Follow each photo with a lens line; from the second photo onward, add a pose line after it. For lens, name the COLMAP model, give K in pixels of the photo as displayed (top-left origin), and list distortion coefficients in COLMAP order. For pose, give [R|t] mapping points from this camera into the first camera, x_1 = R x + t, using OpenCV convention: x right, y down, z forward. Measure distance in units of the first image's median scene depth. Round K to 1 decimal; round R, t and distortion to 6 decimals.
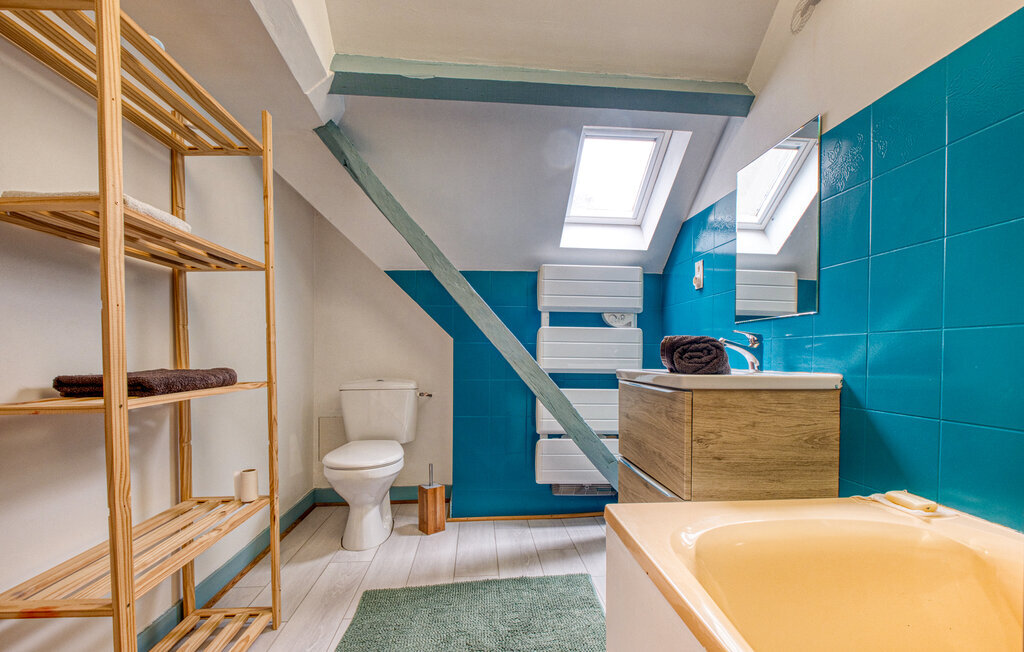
lens RADIAL K [[462.8, 0, 510.8], [0, 462.8, 359.3], [0, 0, 1]] dist [-0.010708, -0.009189]
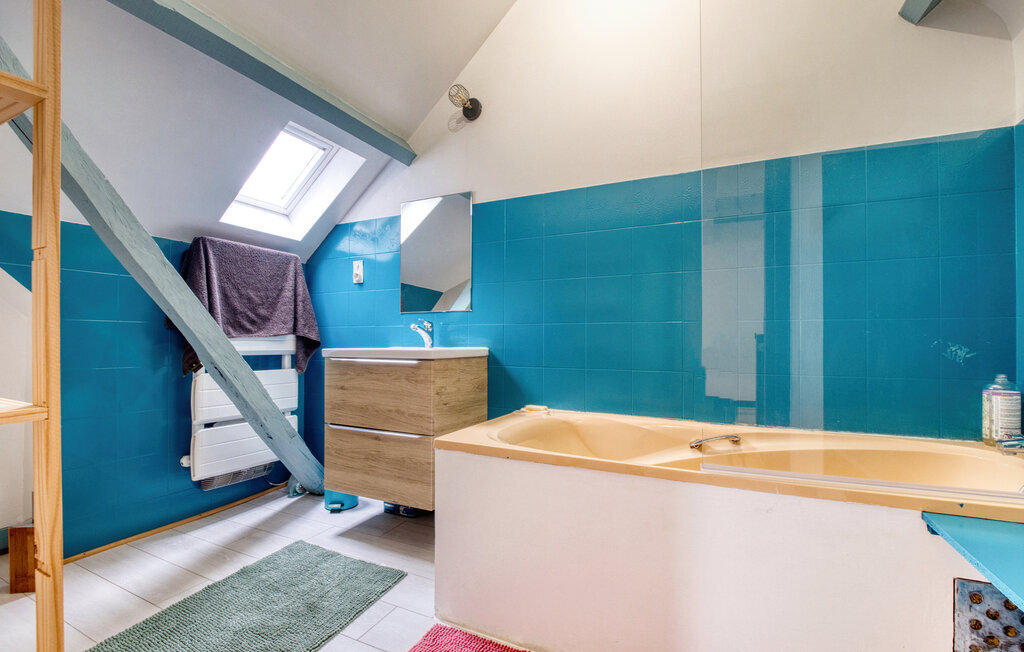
lens RADIAL K [[449.5, 0, 511.5], [0, 449.5, 334.6], [0, 0, 1]] dist [-0.002822, -0.000406]
pose [[0.510323, 0.005971, 0.859962, -0.489676], [0.009137, 0.999882, -0.012365, 0.004330], [-0.859934, 0.014168, 0.510208, 0.038674]]
